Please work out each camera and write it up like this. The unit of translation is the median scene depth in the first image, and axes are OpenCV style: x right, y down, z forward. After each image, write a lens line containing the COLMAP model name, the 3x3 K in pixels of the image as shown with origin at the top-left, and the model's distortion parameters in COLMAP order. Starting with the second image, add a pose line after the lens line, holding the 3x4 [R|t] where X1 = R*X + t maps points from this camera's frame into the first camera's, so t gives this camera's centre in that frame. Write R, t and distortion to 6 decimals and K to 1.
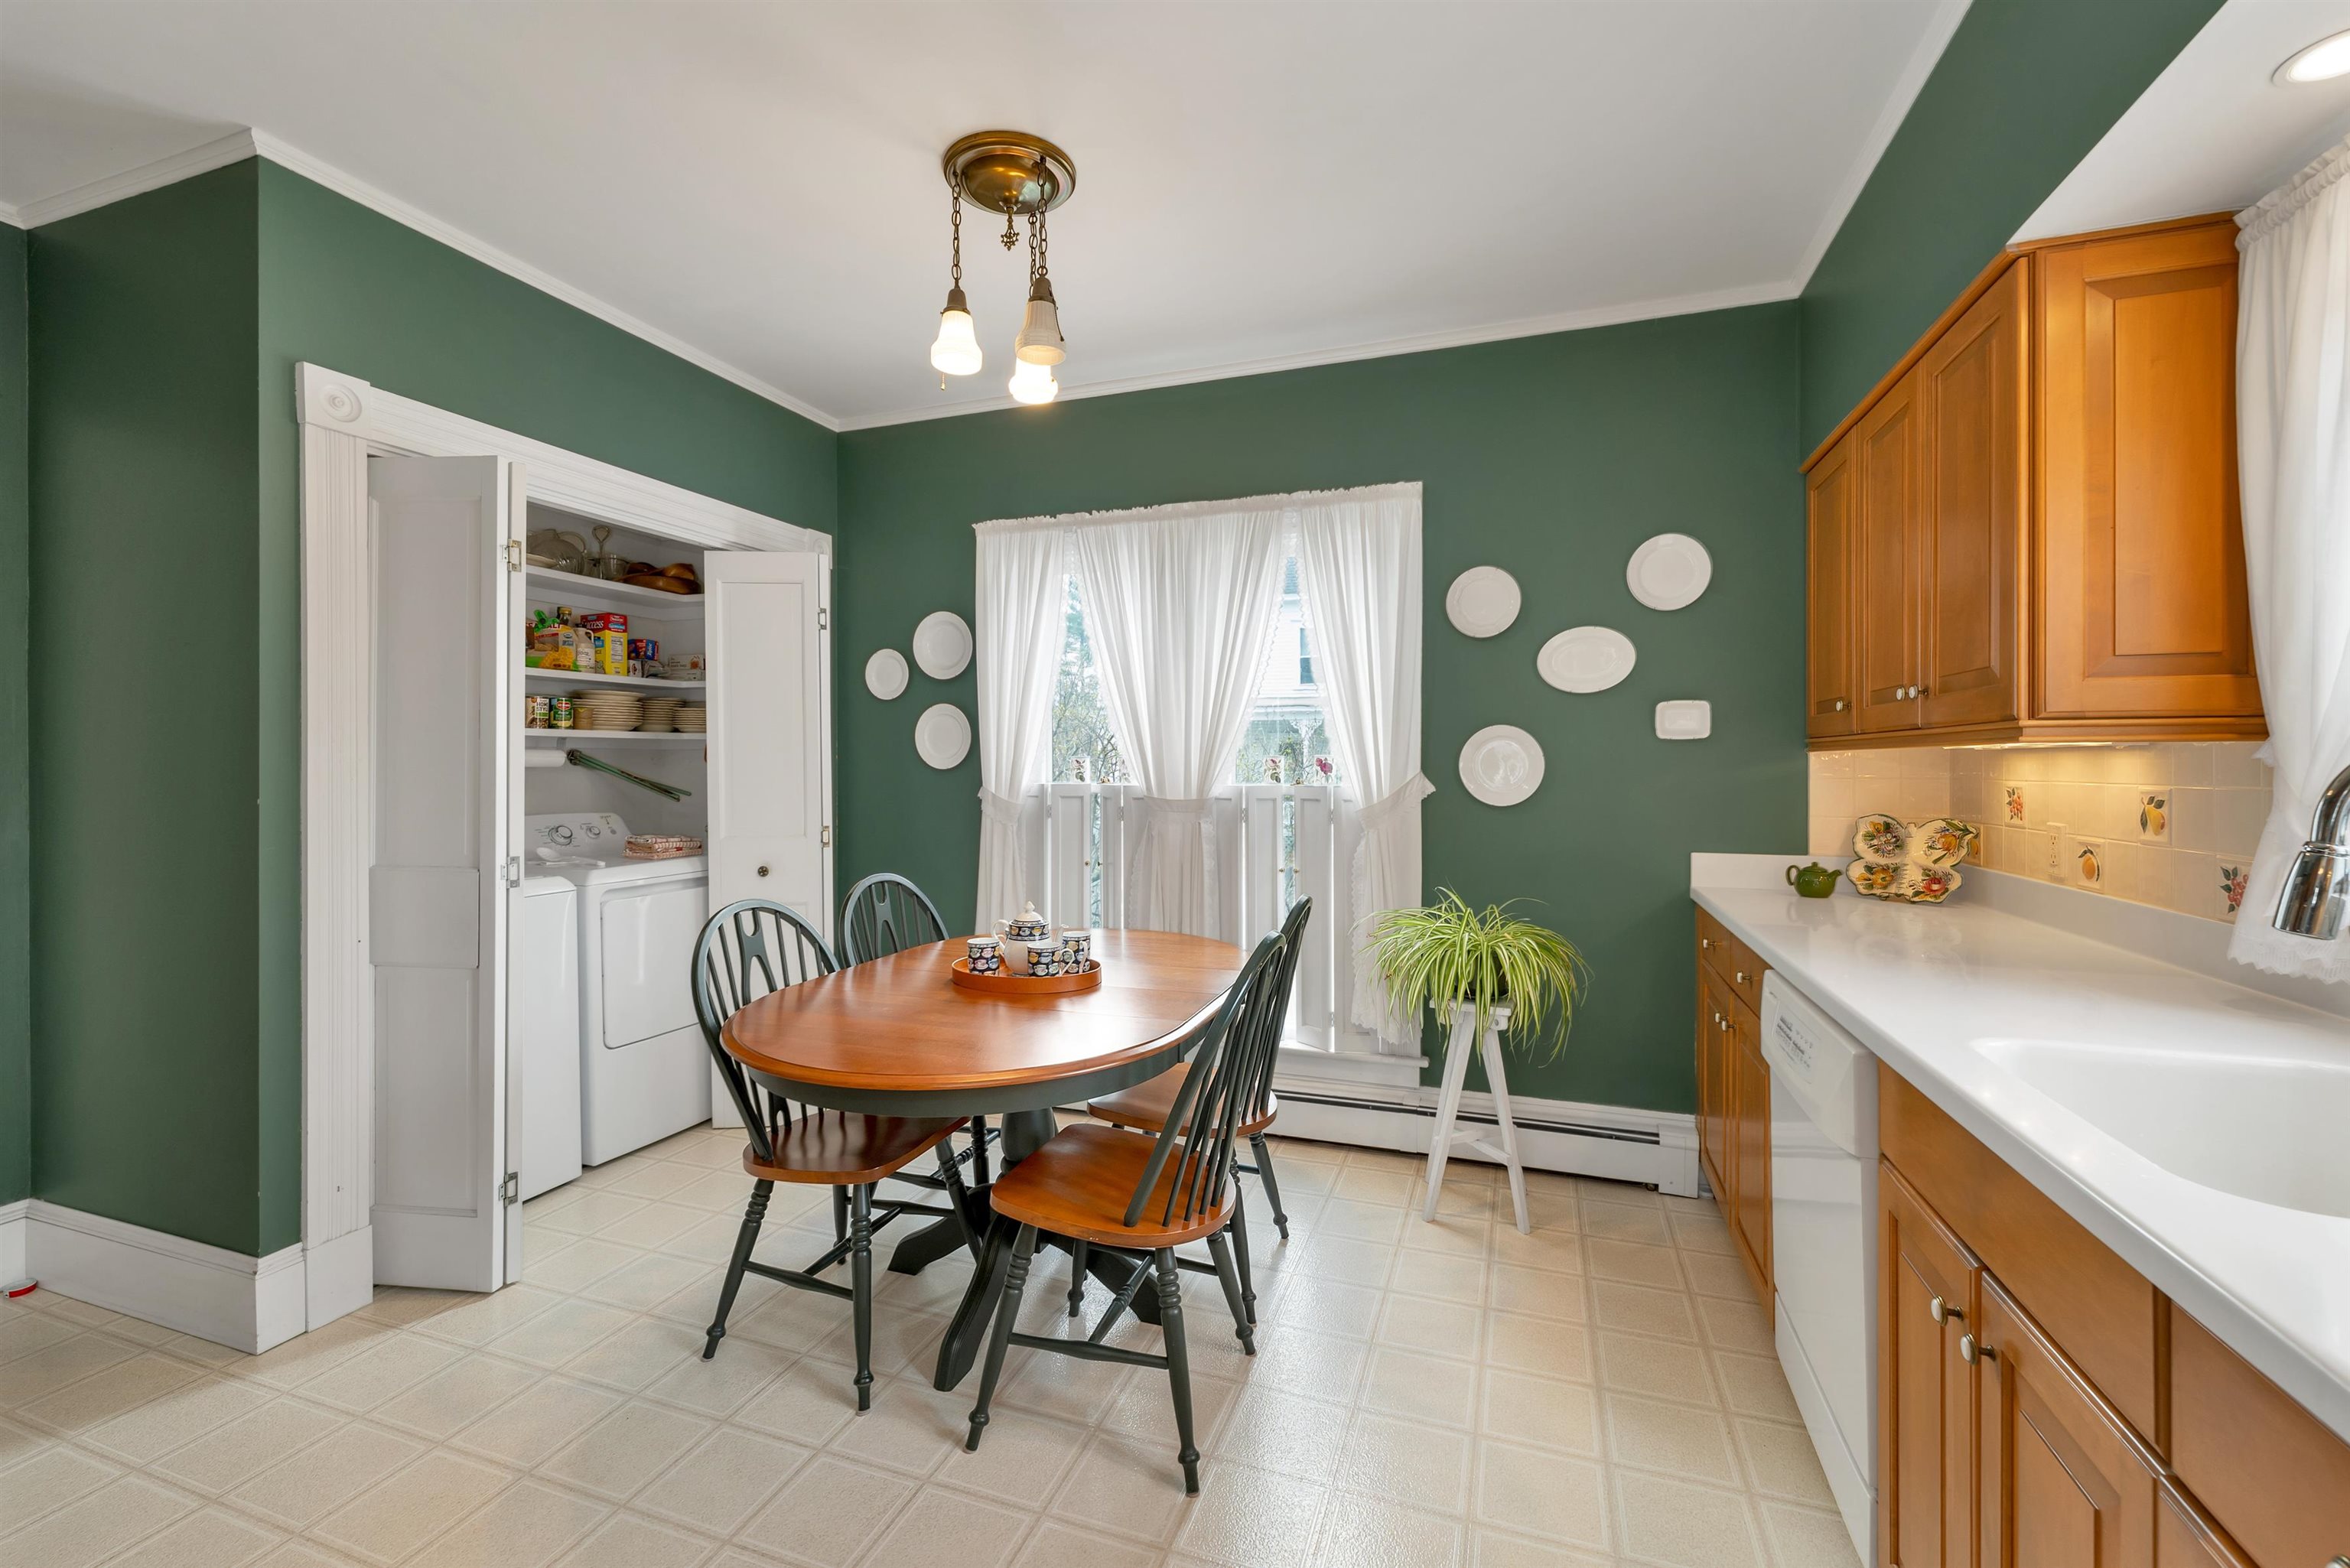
lens RADIAL K [[987.2, 0, 1171.9], [0, 987.2, 767.8], [0, 0, 1]] dist [-0.001024, 0.000358]
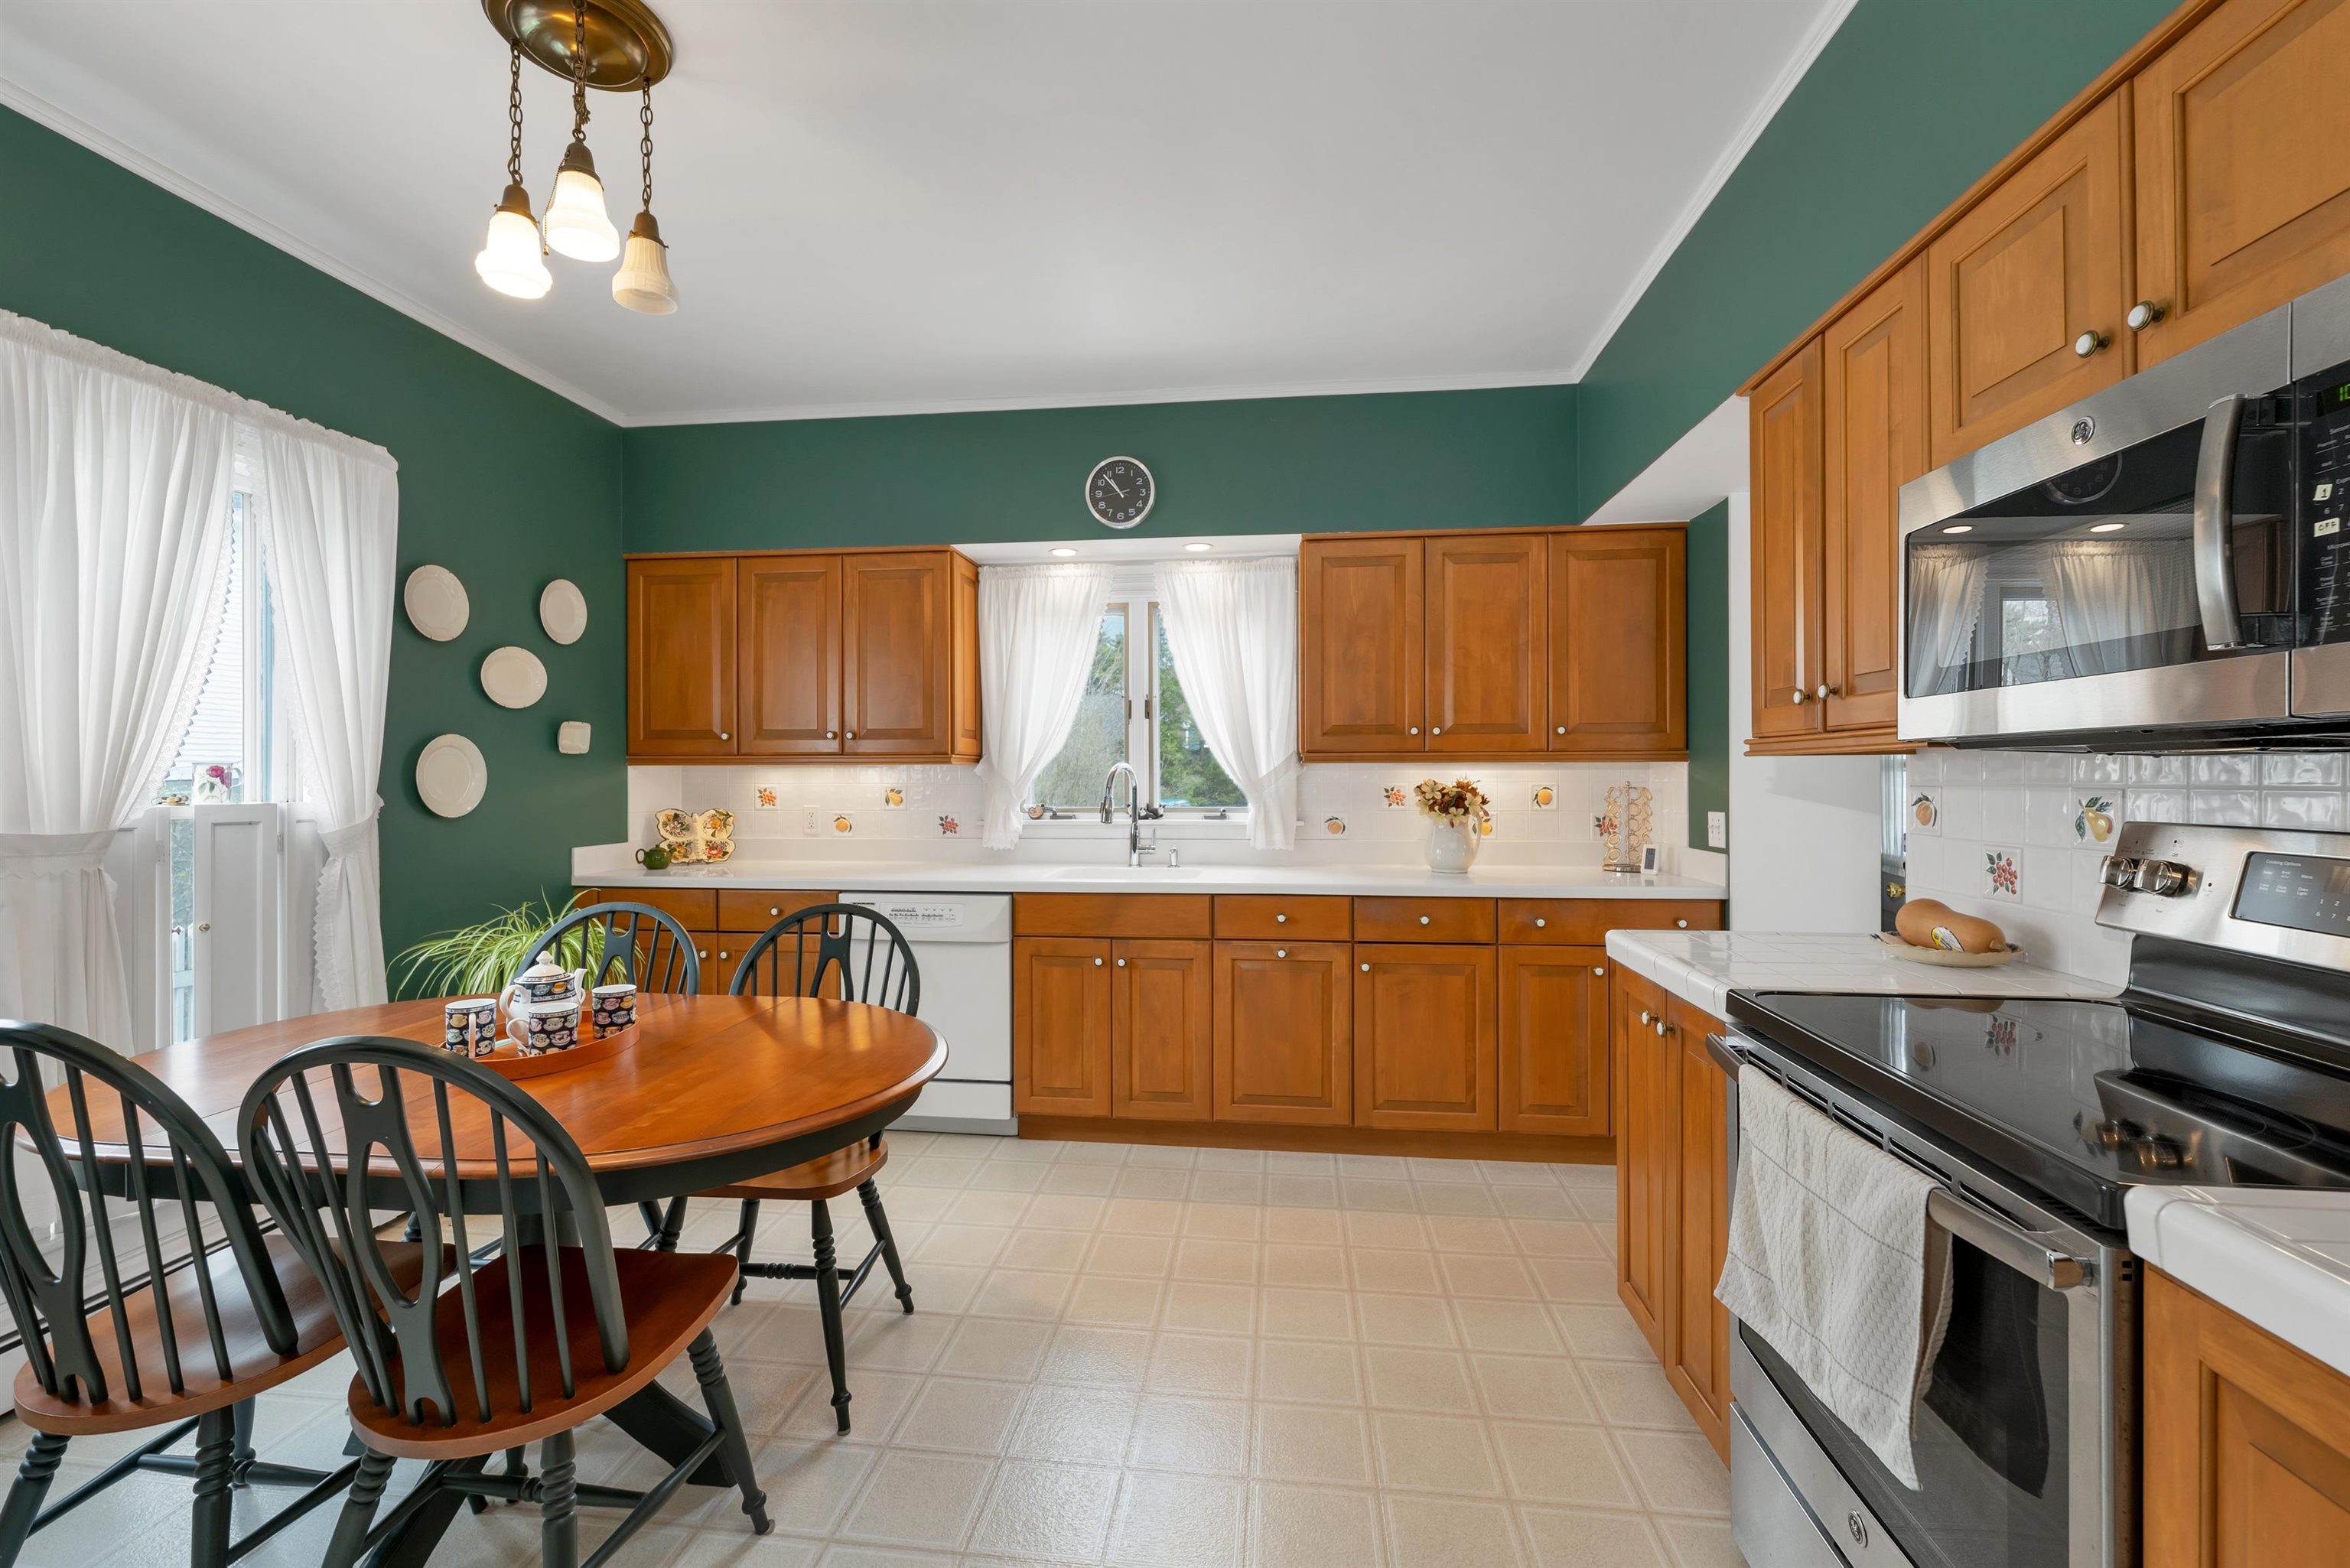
lens RADIAL K [[987.2, 0, 1172.0], [0, 987.2, 779.6], [0, 0, 1]] dist [-0.001024, 0.000358]
pose [[-0.232125, -0.004099, 0.972677, -0.784251], [0.005231, 0.999971, 0.005462, -0.000288], [-0.972672, 0.006356, -0.232097, 0.544222]]
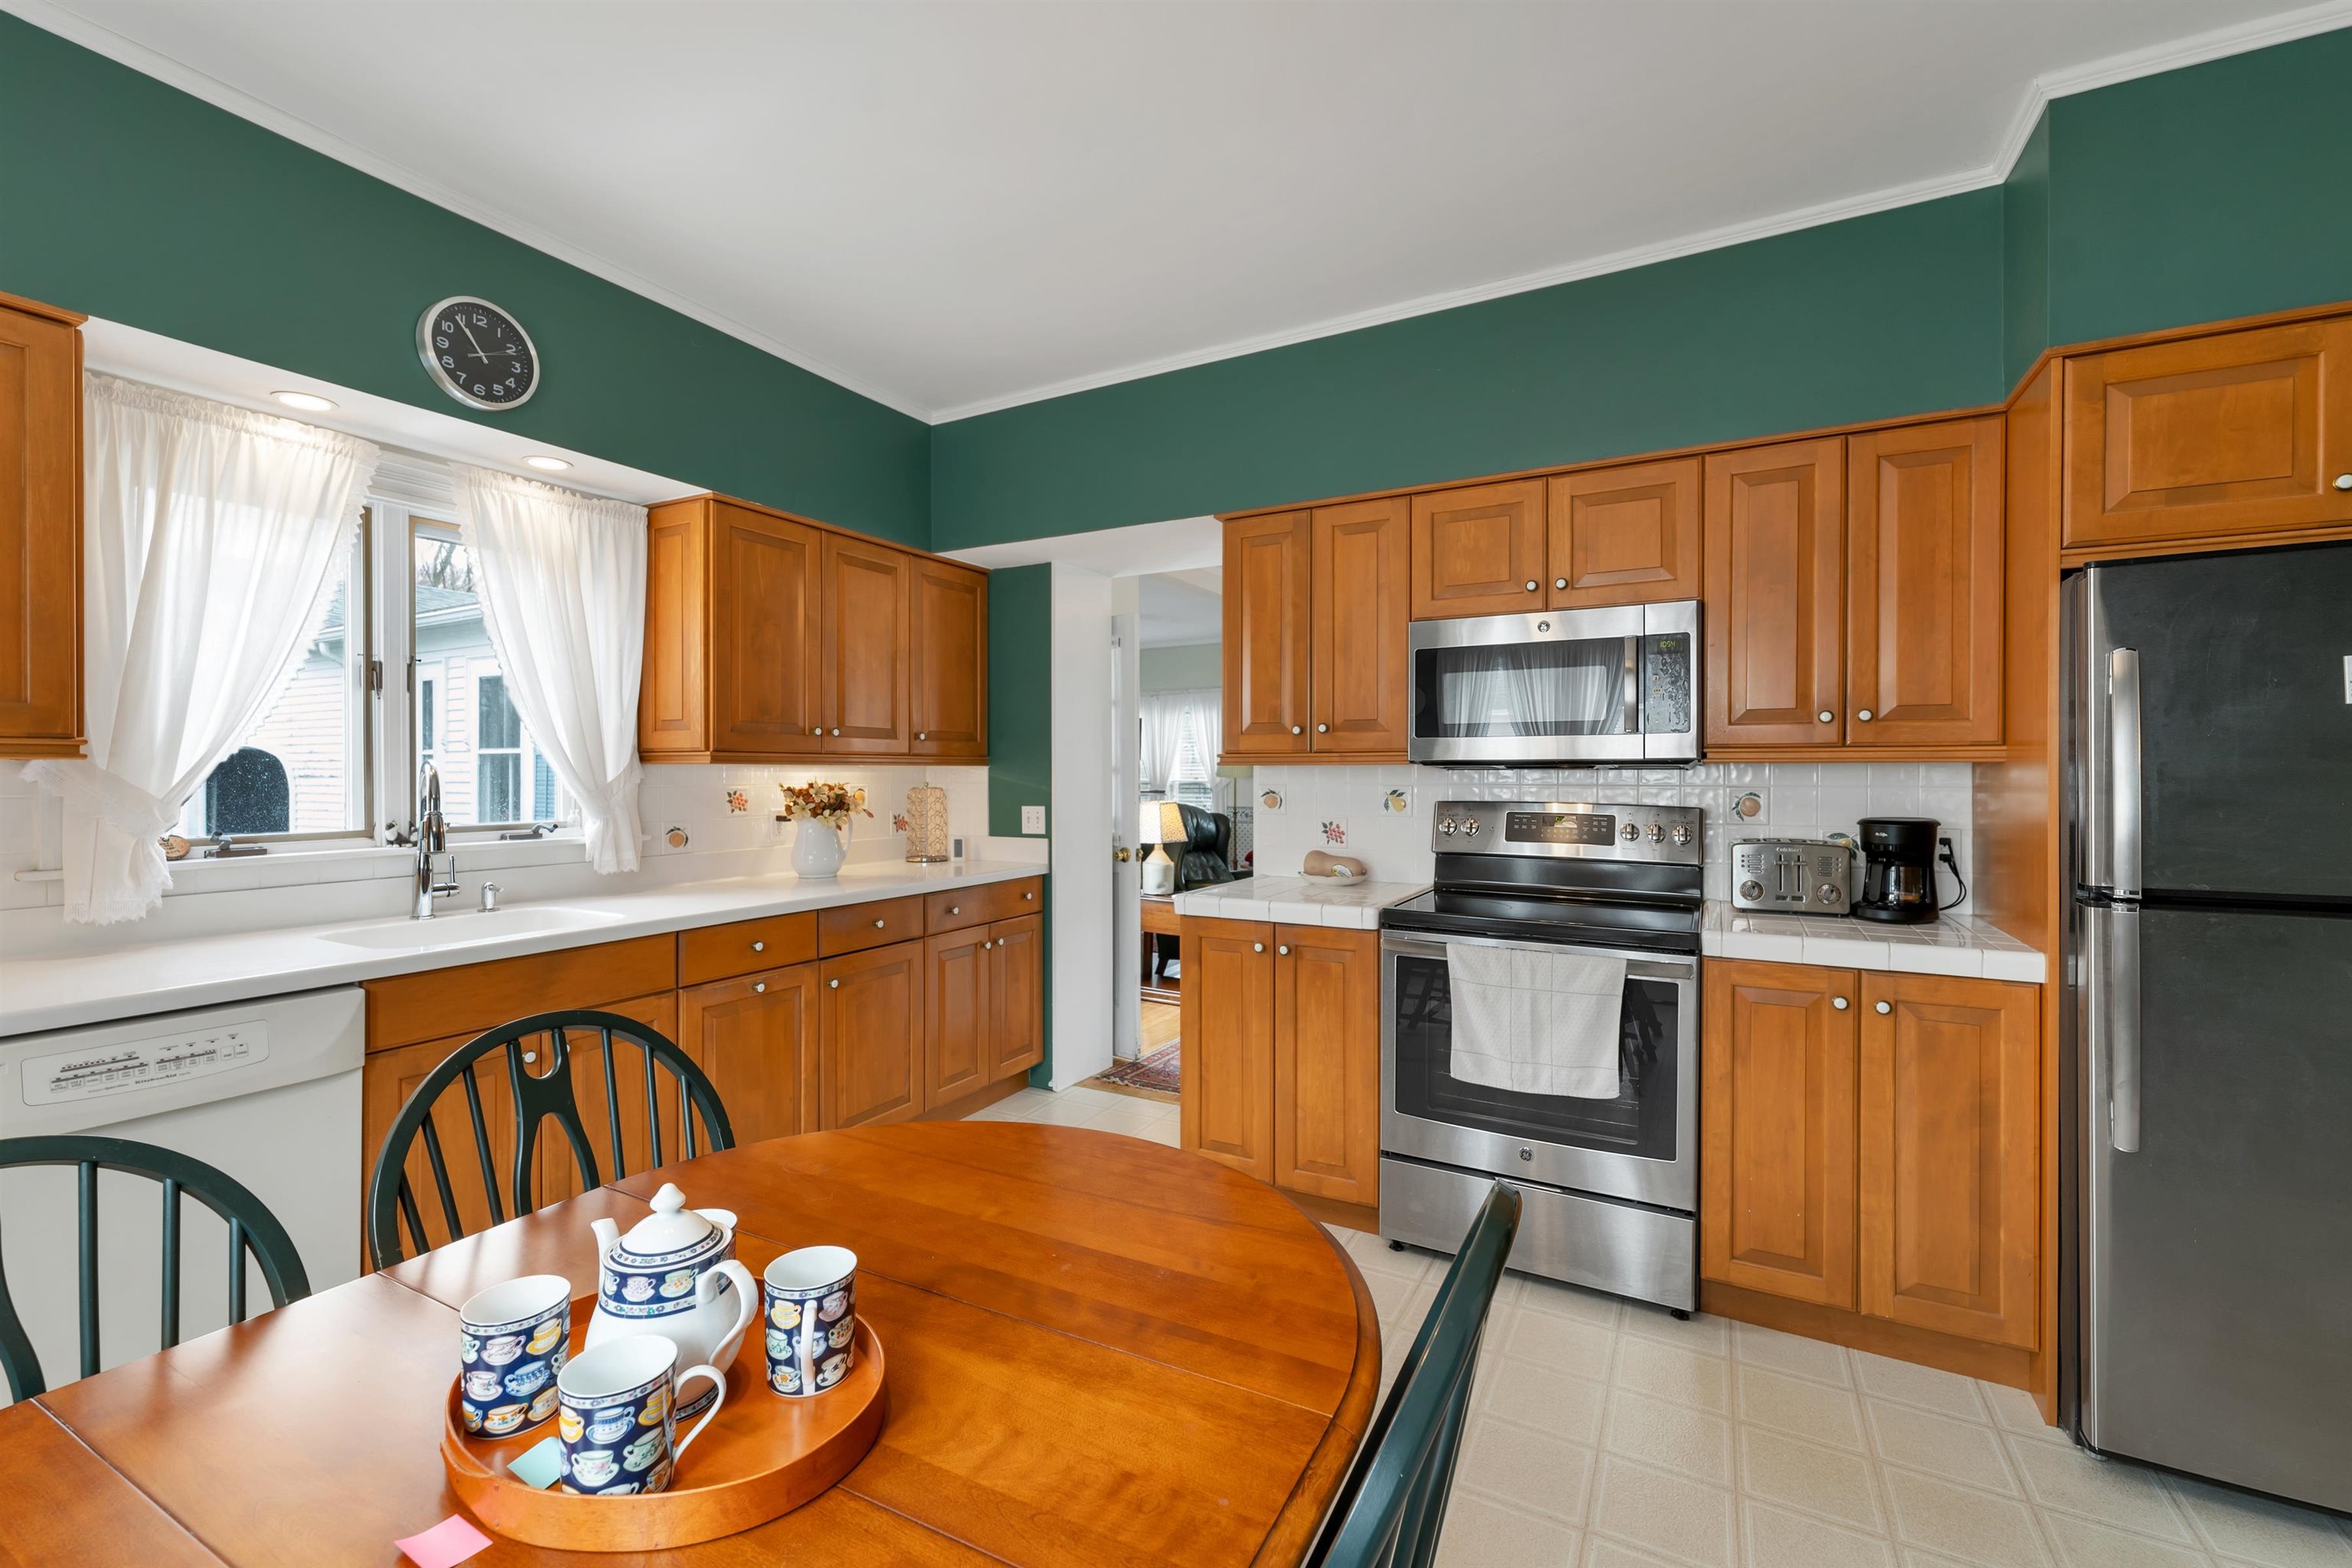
lens RADIAL K [[988.1, 0, 1169.2], [0, 988.1, 786.7], [0, 0, 1]] dist [-0.001024, 0.000358]
pose [[-0.989762, -0.002026, 0.142712, -0.277914], [0.000514, 0.999842, 0.017759, -0.007501], [-0.142725, 0.017650, -0.989605, 1.028876]]
